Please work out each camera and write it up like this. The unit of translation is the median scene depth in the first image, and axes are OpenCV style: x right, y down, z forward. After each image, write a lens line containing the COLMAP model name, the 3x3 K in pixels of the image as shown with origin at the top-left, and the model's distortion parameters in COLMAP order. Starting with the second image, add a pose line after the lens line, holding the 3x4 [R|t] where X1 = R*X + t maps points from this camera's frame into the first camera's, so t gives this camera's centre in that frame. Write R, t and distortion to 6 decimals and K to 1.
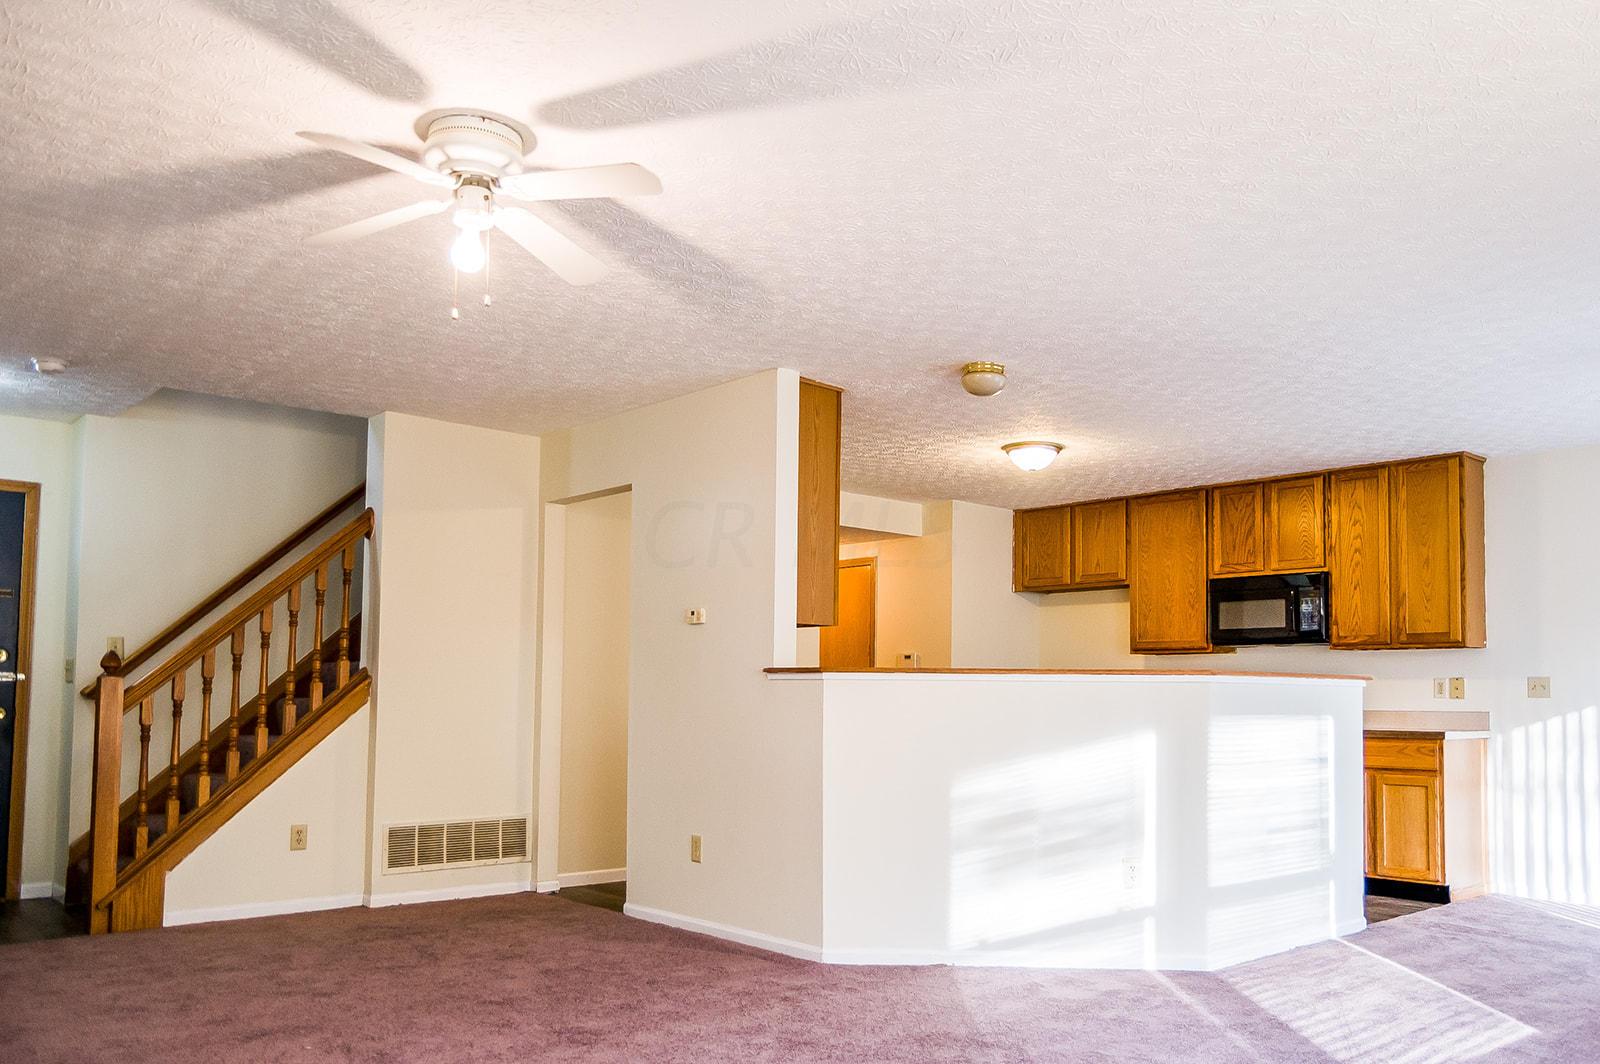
lens RADIAL K [[1222.3, 0, 798.5], [0, 1222.3, 607.8], [0, 0, 1]] dist [-0.001252, 0.055519]
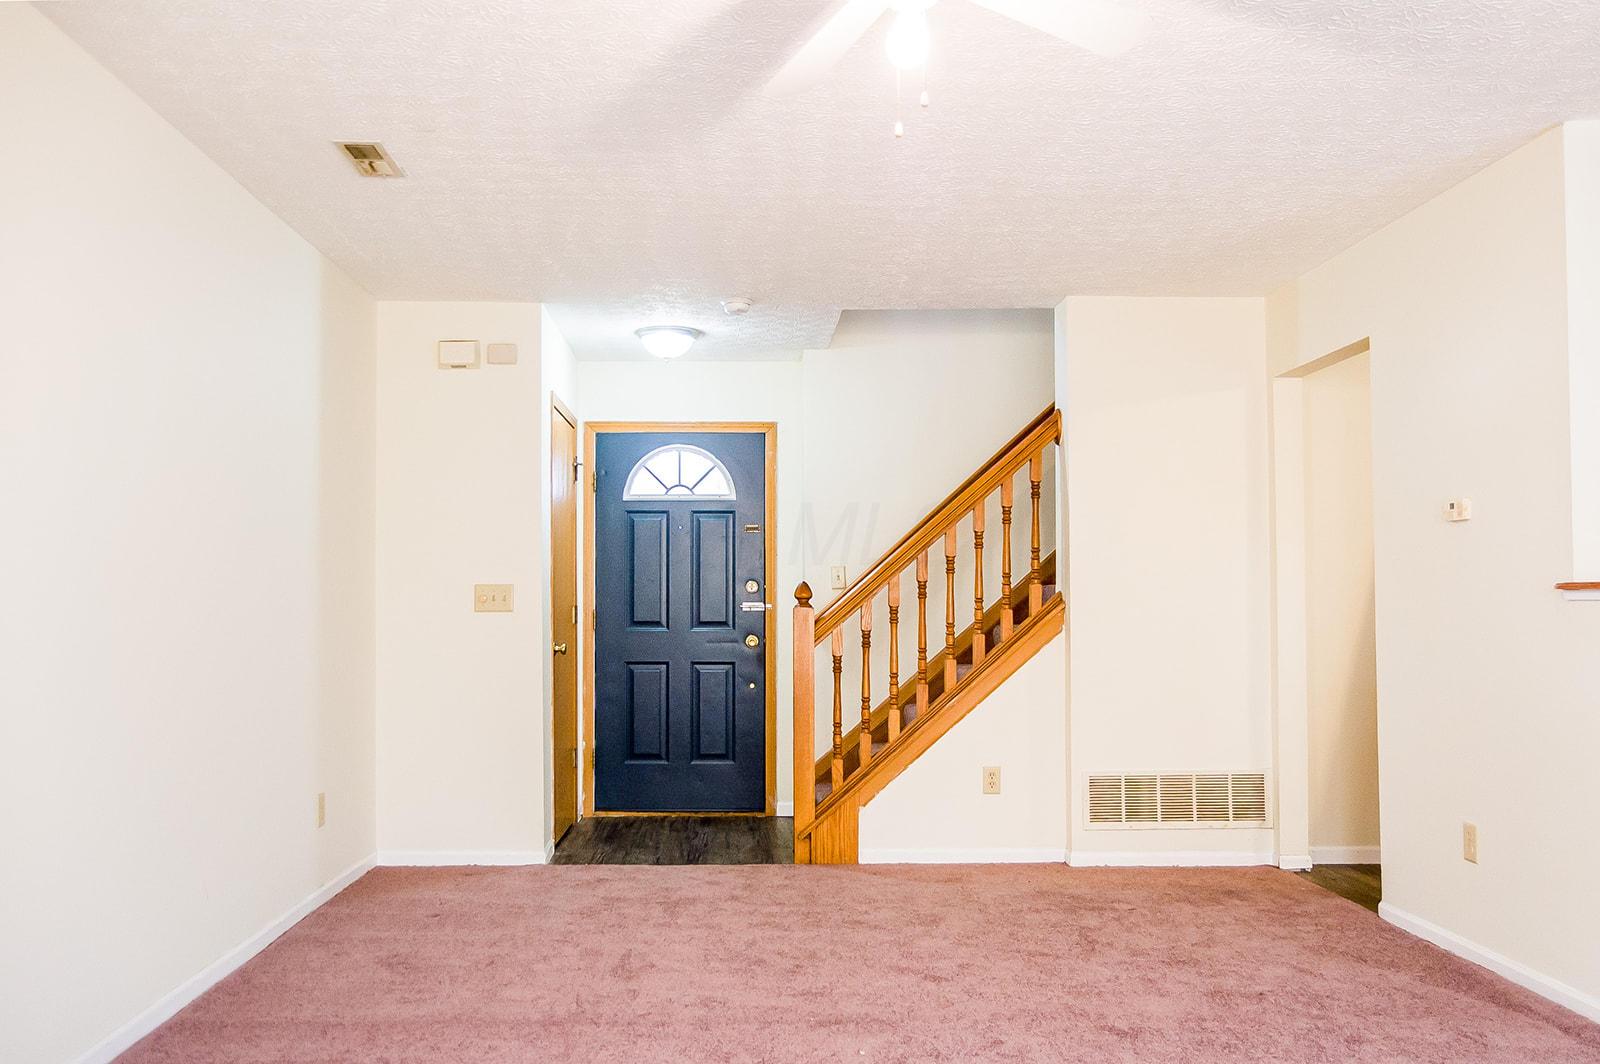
lens RADIAL K [[1246.5, 0, 800.4], [0, 1246.5, 553.8], [0, 0, 1]] dist [-0.000186, 0.012630]
pose [[0.768080, -0.039971, -0.639105, 0.080499], [0.058671, 0.998245, 0.008079, 0.003817], [0.637660, -0.043702, 0.769077, 0.203631]]
